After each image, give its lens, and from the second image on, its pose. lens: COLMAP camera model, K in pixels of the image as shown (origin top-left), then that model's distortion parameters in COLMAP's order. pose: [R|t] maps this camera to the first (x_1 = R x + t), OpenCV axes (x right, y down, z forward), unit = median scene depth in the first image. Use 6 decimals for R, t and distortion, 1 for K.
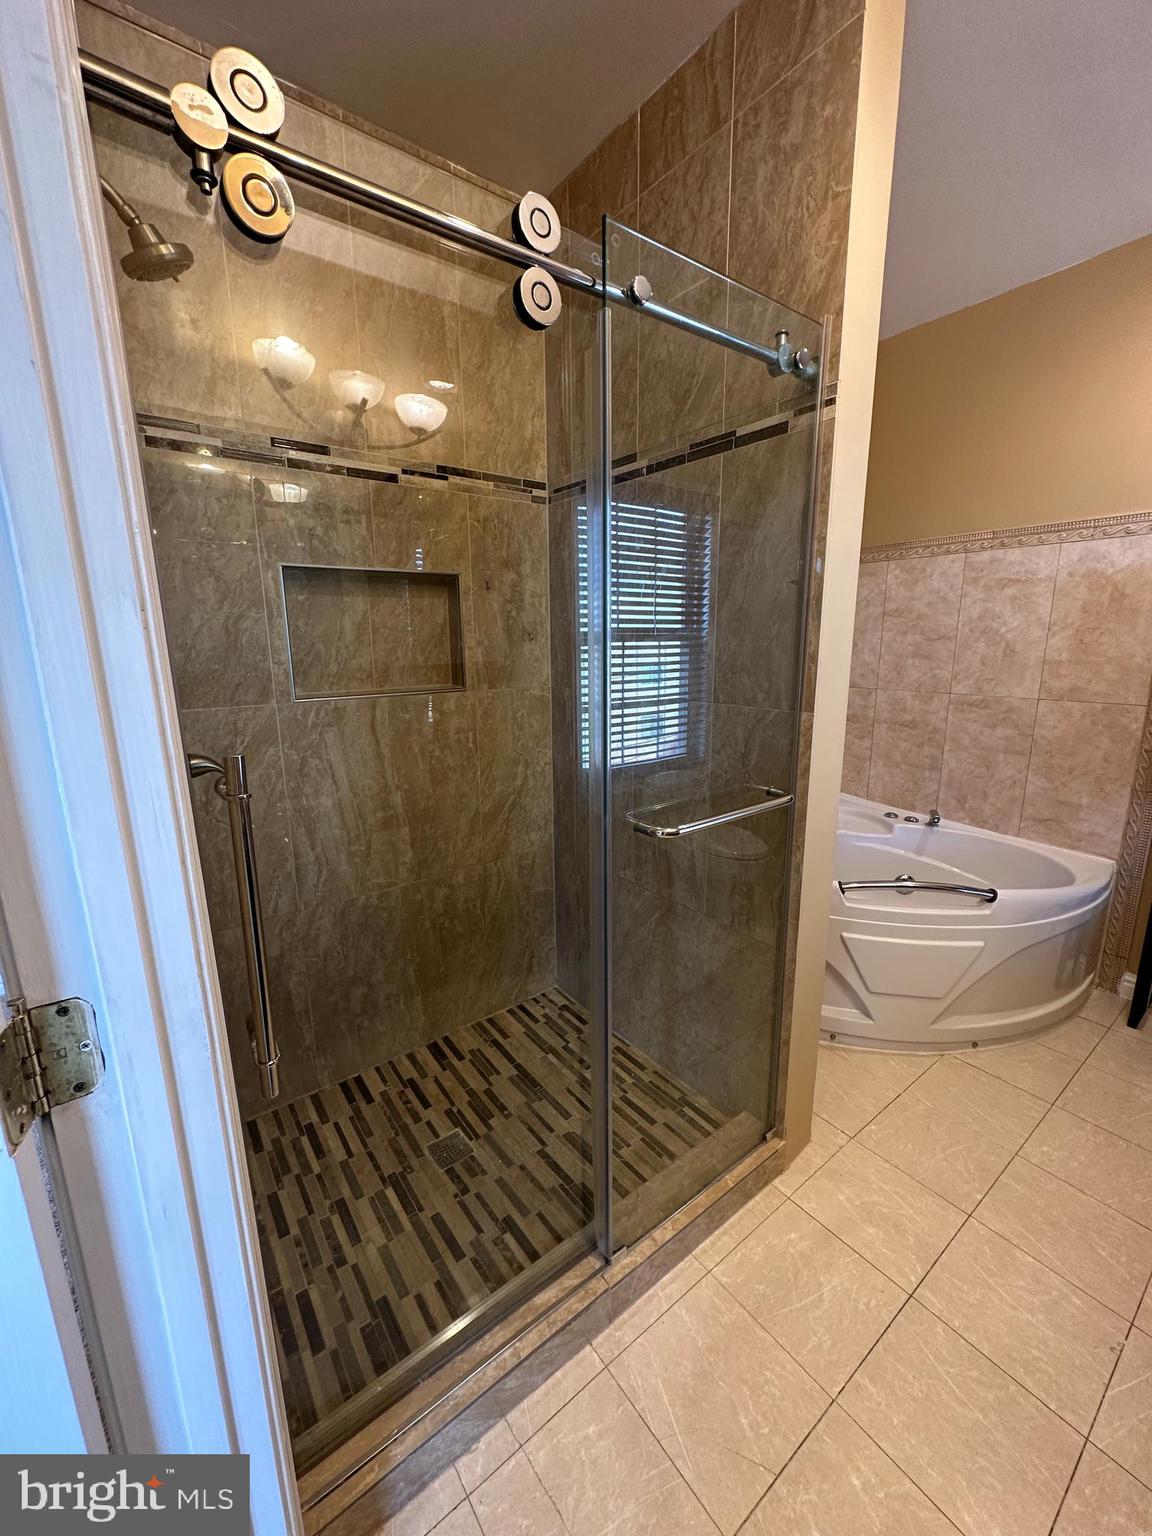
lens RADIAL K [[612.1, 0, 576.0], [0, 612.1, 768.0], [0, 0, 1]] dist [-0.000181, -0.000322]
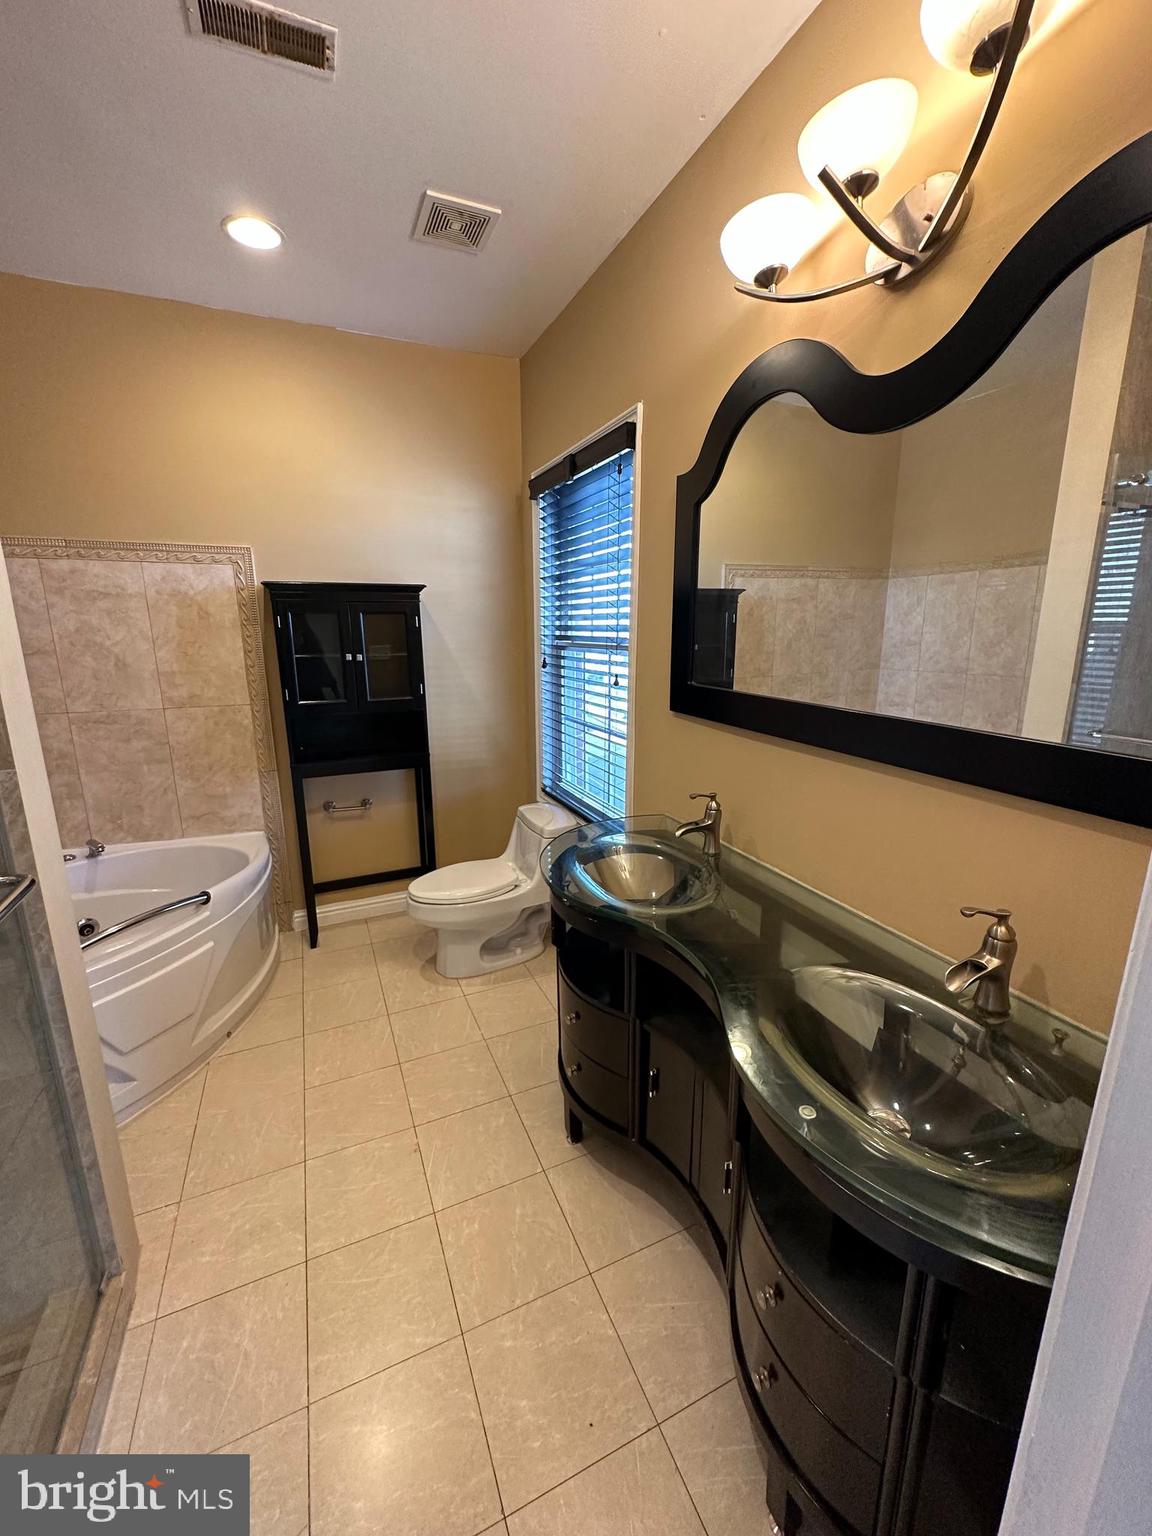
lens RADIAL K [[612.1, 0, 576.0], [0, 612.1, 768.0], [0, 0, 1]] dist [-0.000181, -0.000322]
pose [[0.225545, -0.209435, 0.951455, -0.120504], [0.205422, 0.964886, 0.163696, -0.043204], [-0.952329, 0.158529, 0.260648, 0.065871]]
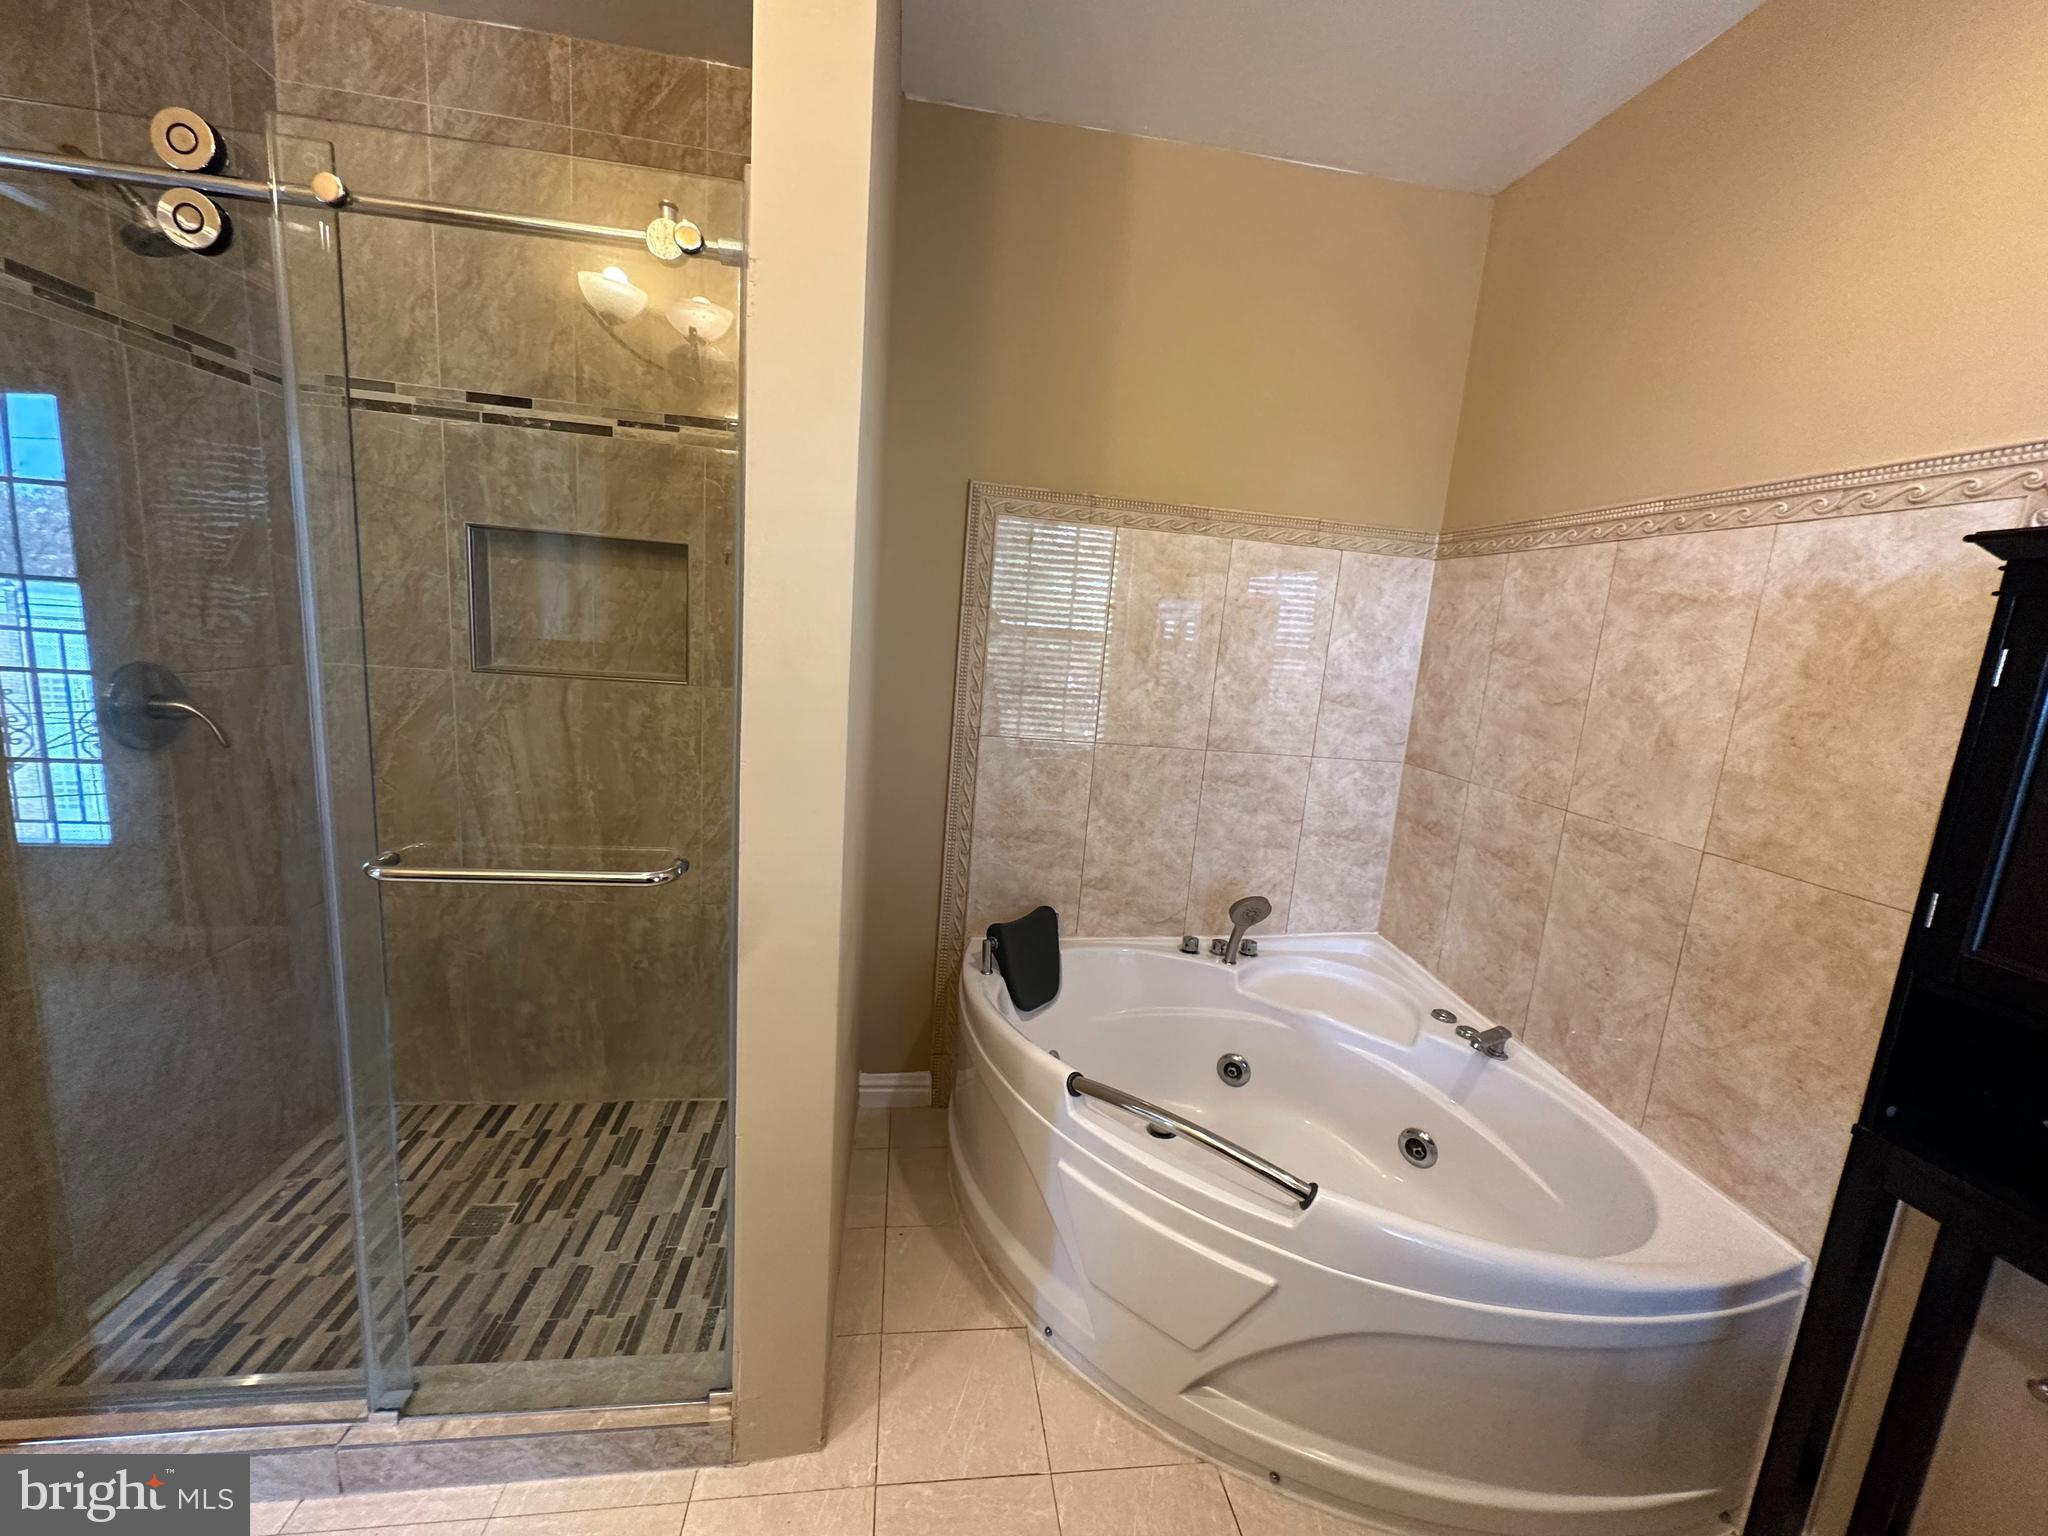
lens RADIAL K [[816.2, 0, 1025.0], [0, 816.2, 770.5], [0, 0, 1]] dist [-0.000181, -0.000322]
pose [[0.869455, 0.161429, -0.466893, 0.629487], [-0.186579, 0.982409, -0.007781, -0.077253], [0.457424, 0.093878, 0.884279, 0.221853]]
